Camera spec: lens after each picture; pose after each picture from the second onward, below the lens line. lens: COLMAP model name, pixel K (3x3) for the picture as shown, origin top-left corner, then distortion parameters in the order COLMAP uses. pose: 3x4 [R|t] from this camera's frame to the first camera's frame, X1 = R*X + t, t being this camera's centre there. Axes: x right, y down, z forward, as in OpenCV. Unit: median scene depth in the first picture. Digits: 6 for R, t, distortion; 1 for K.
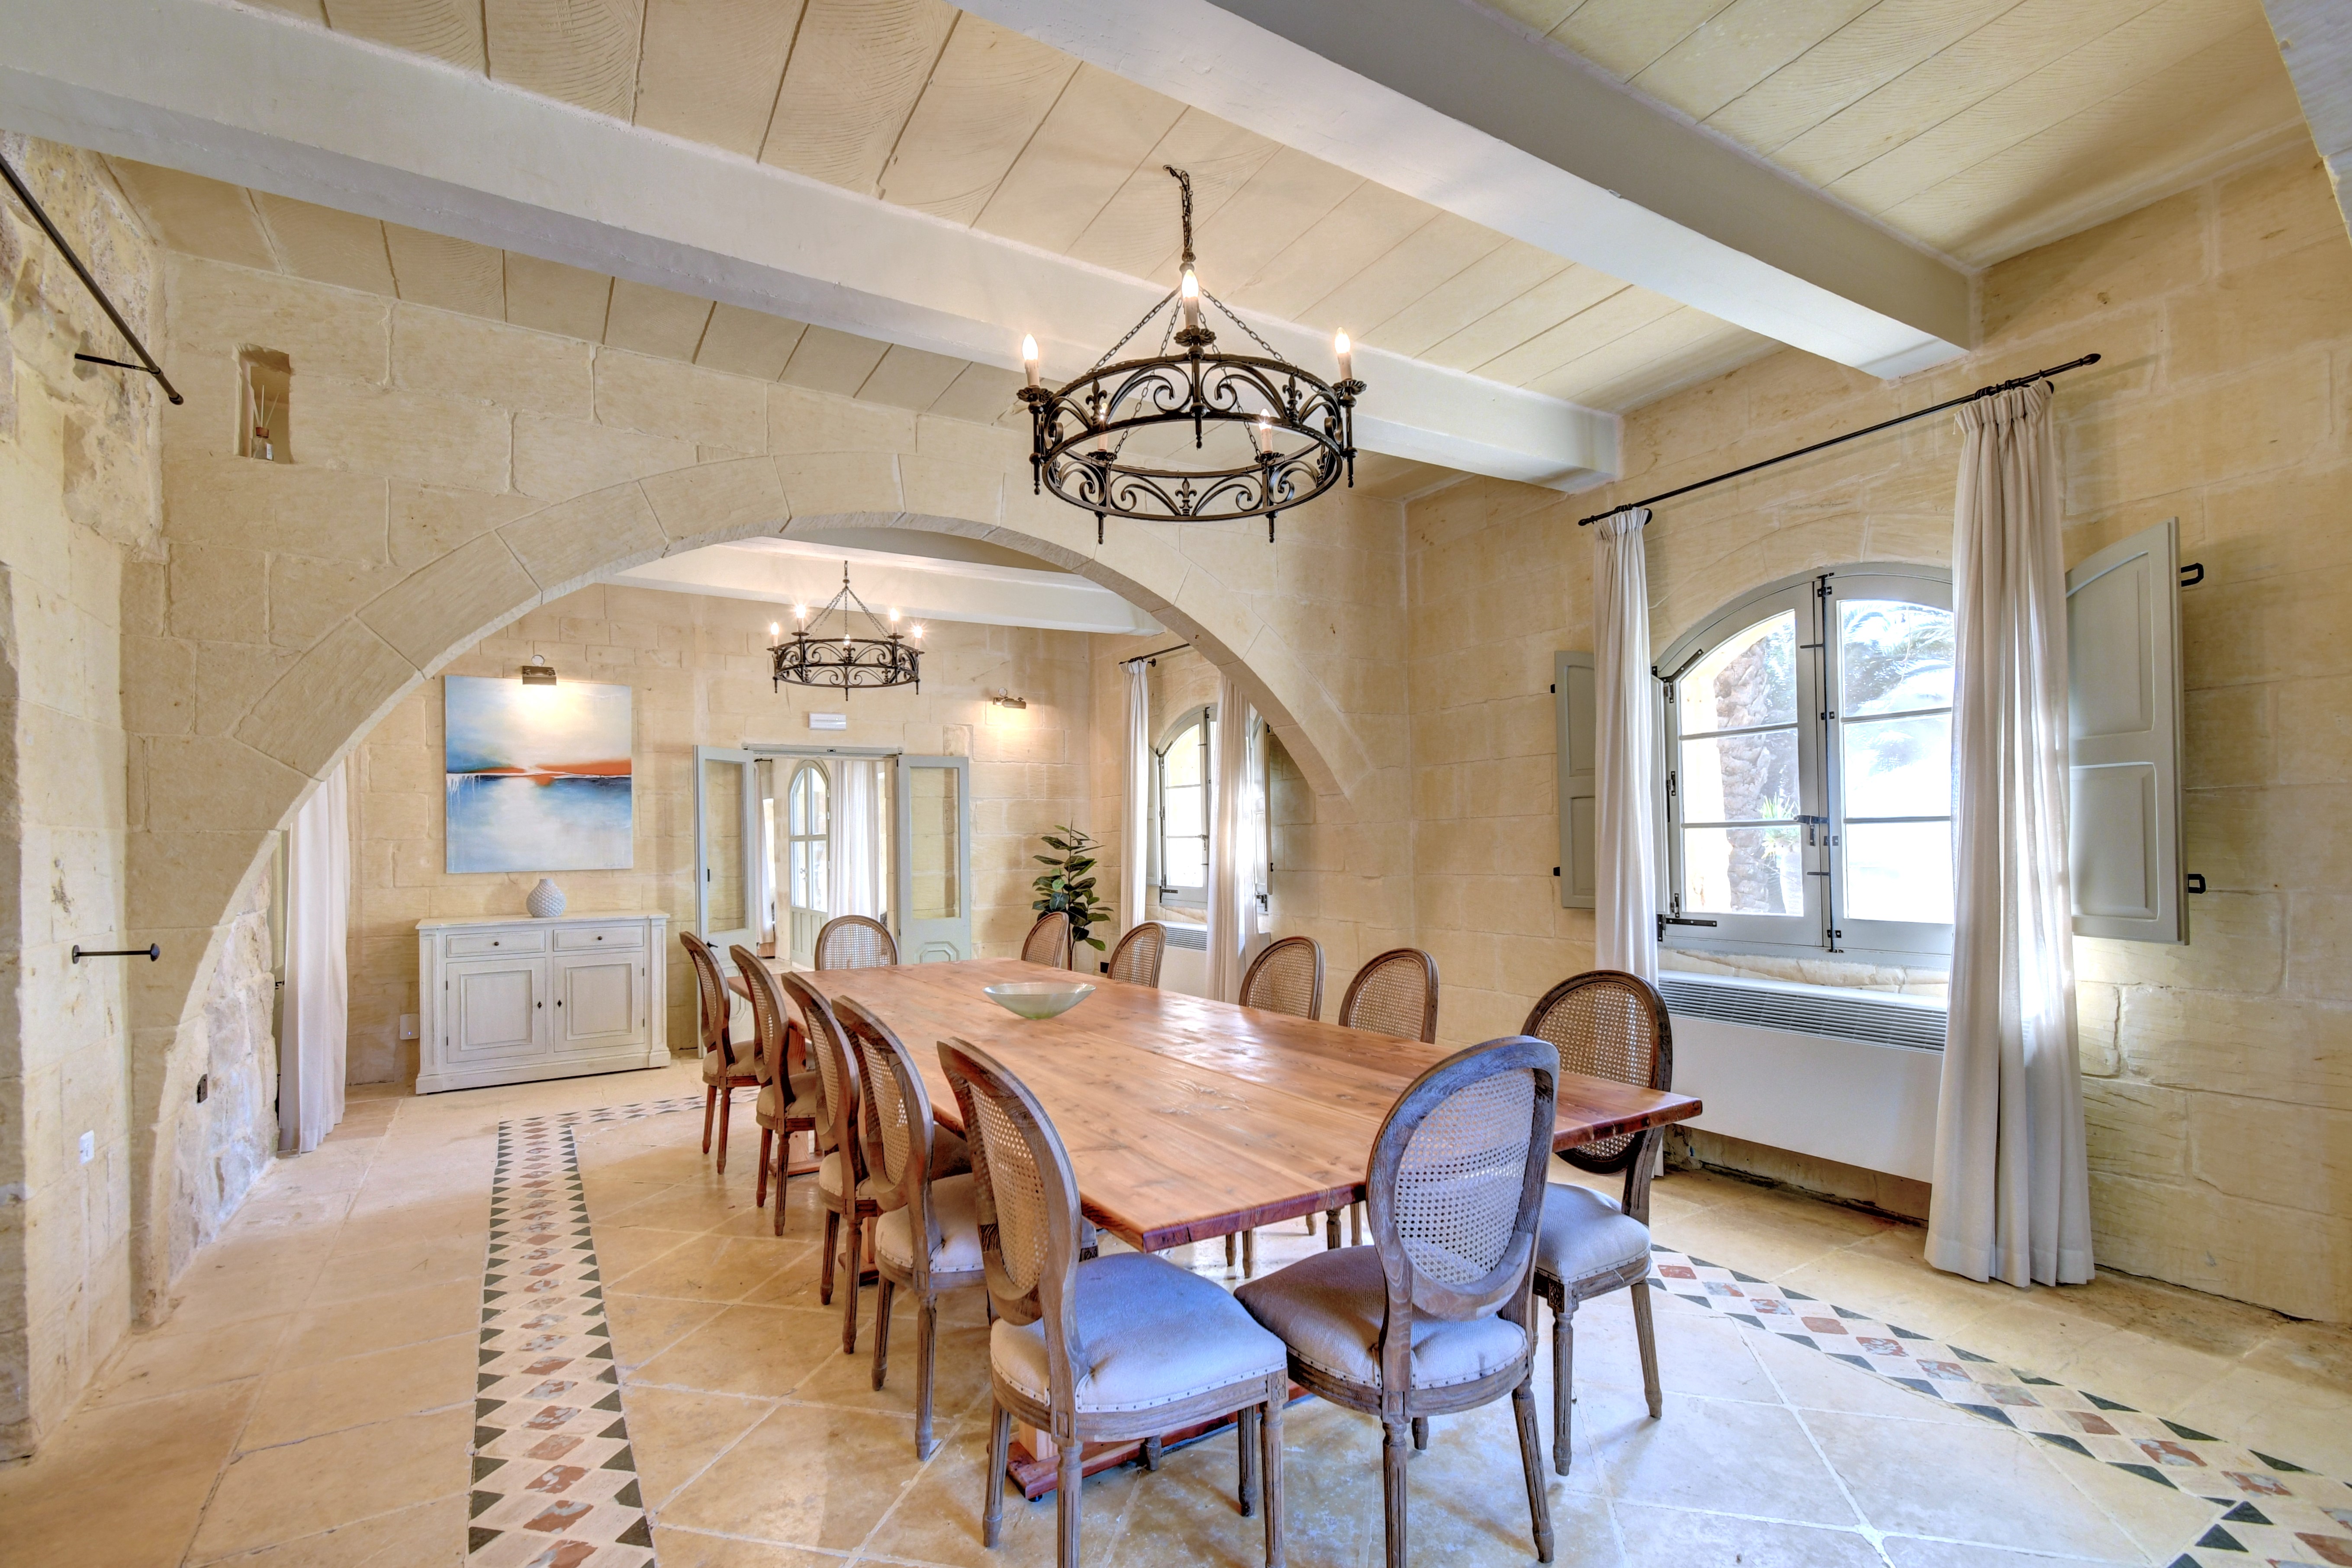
lens RADIAL K [[1047.3, 0, 1178.8], [0, 1047.3, 834.6], [0, 0, 1]] dist [-0.011431, 0.000226]
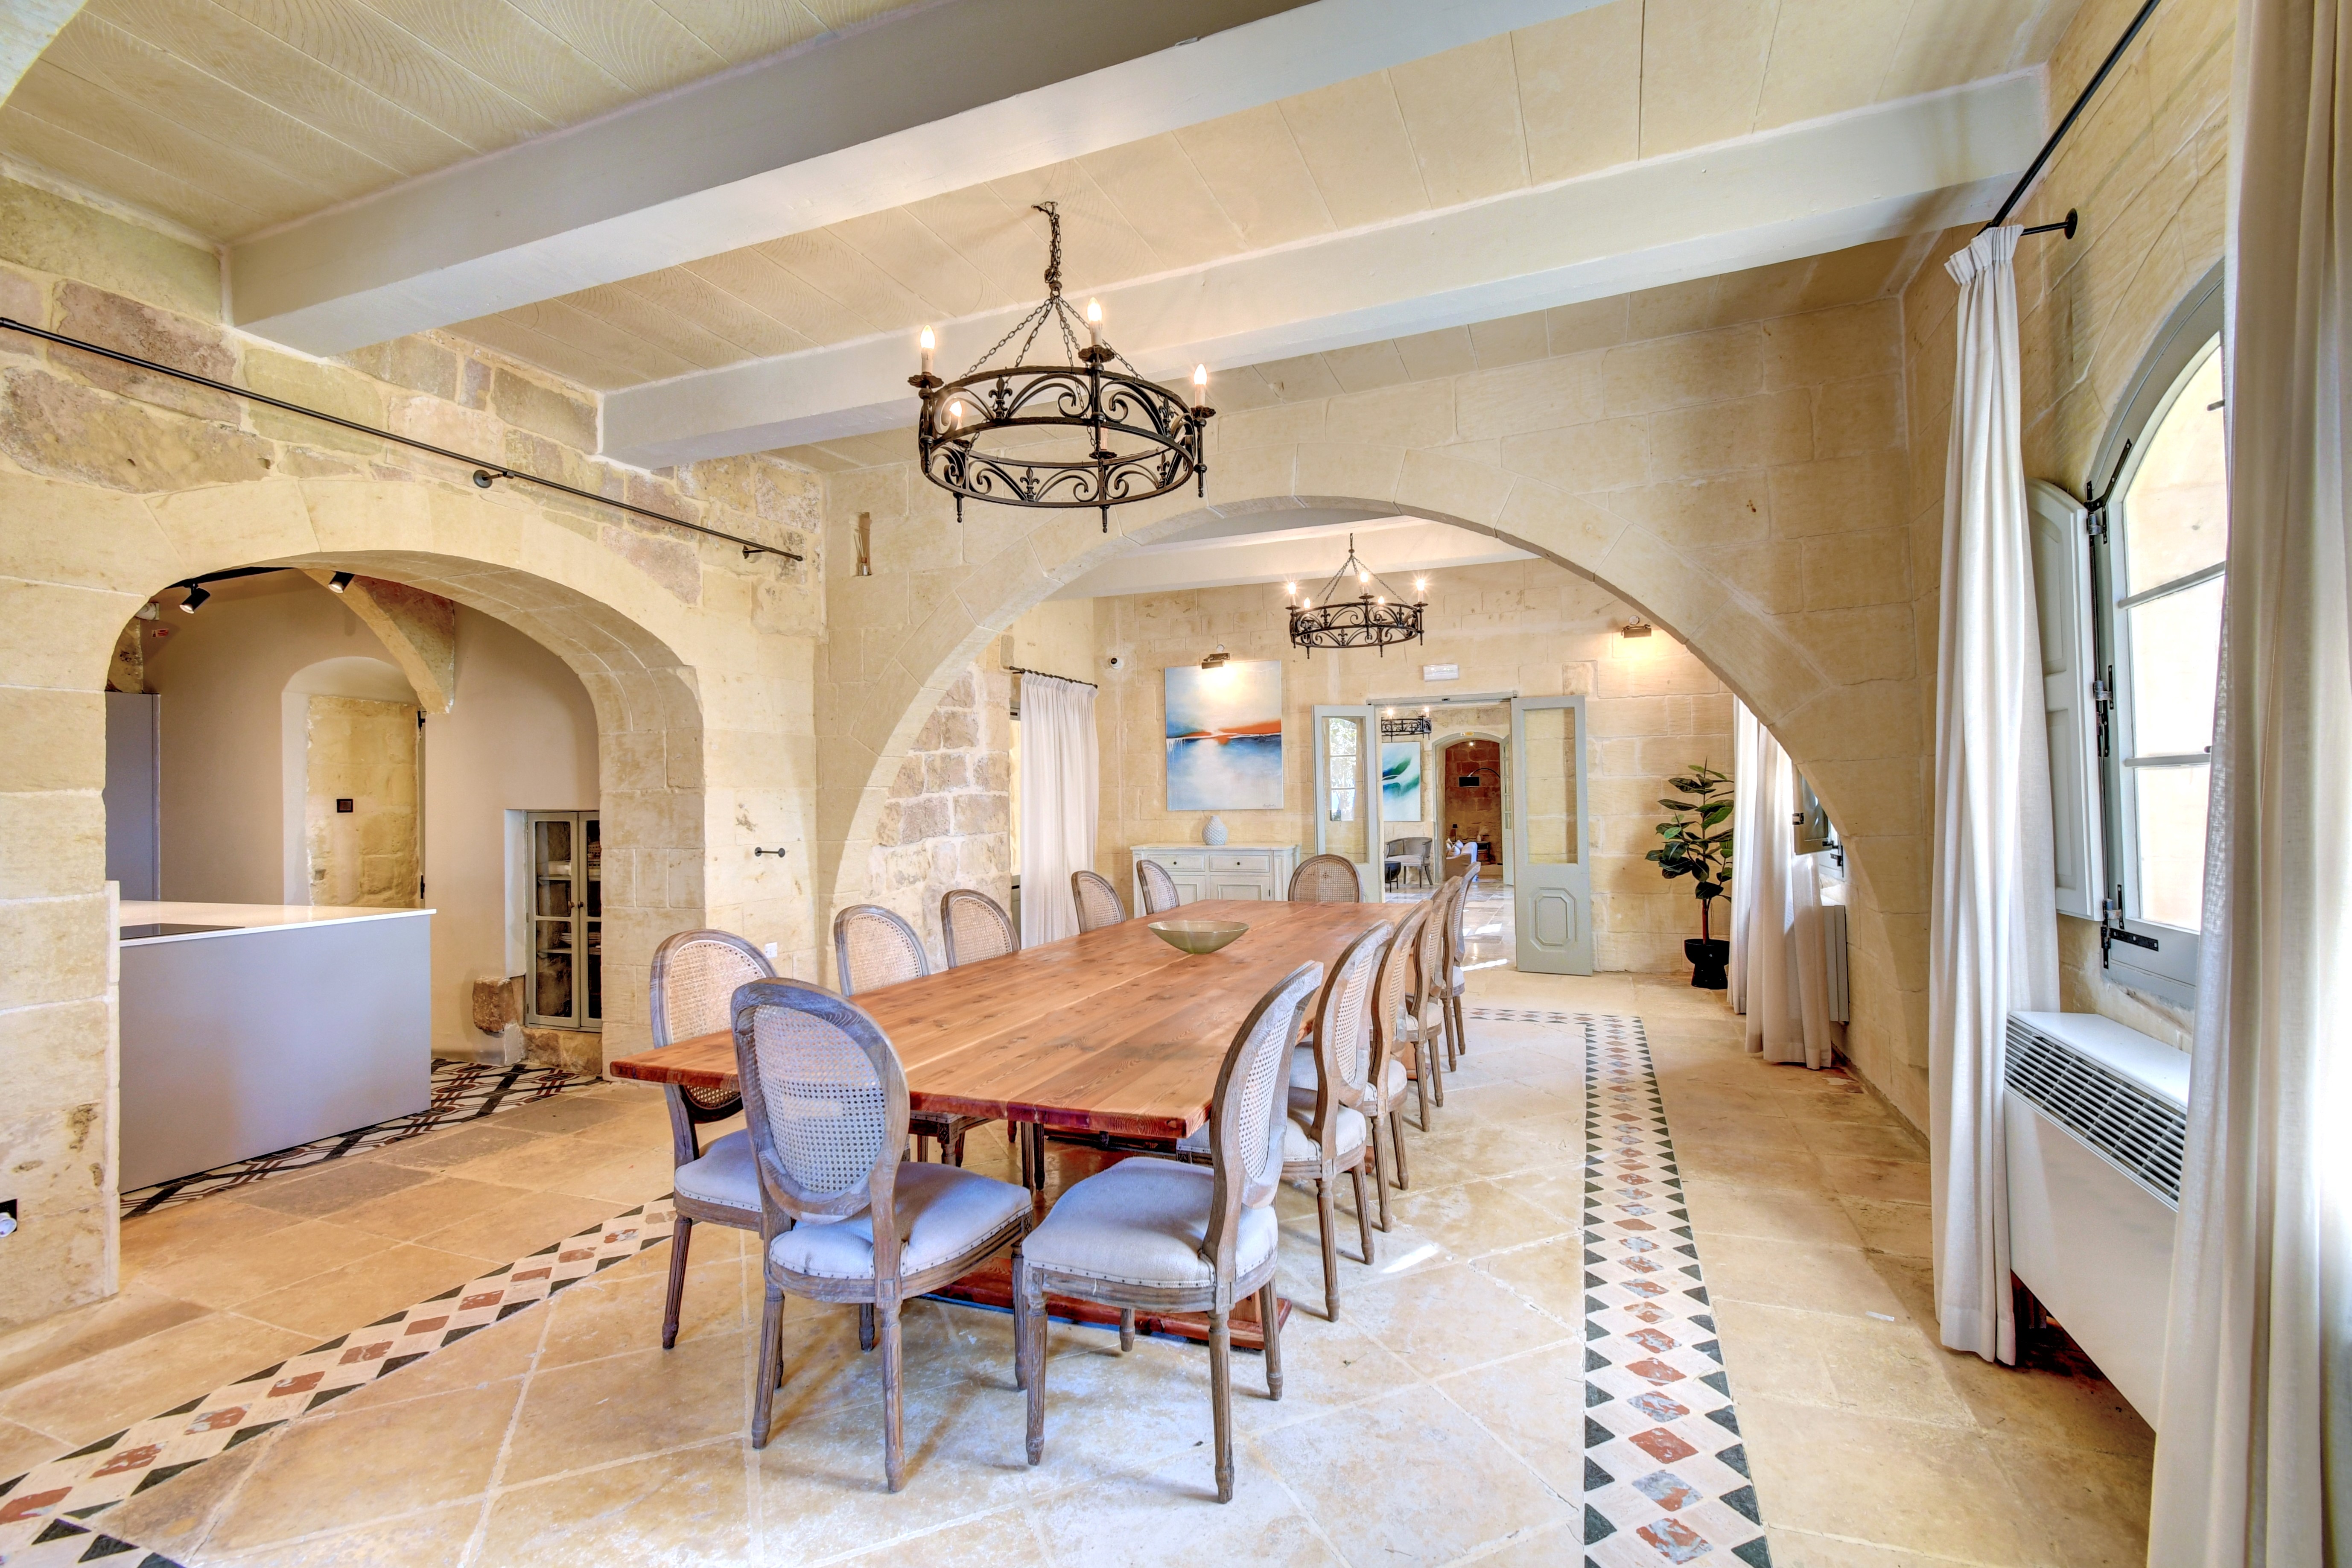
lens RADIAL K [[1034.2, 0, 1176.0], [0, 1034.2, 784.0], [0, 0, 1]] dist [-0.001414, -0.000214]
pose [[0.603864, -0.004364, -0.797076, 0.405071], [0.014623, 0.999877, 0.005604, -0.005528], [0.796954, -0.015039, 0.603853, 0.177897]]
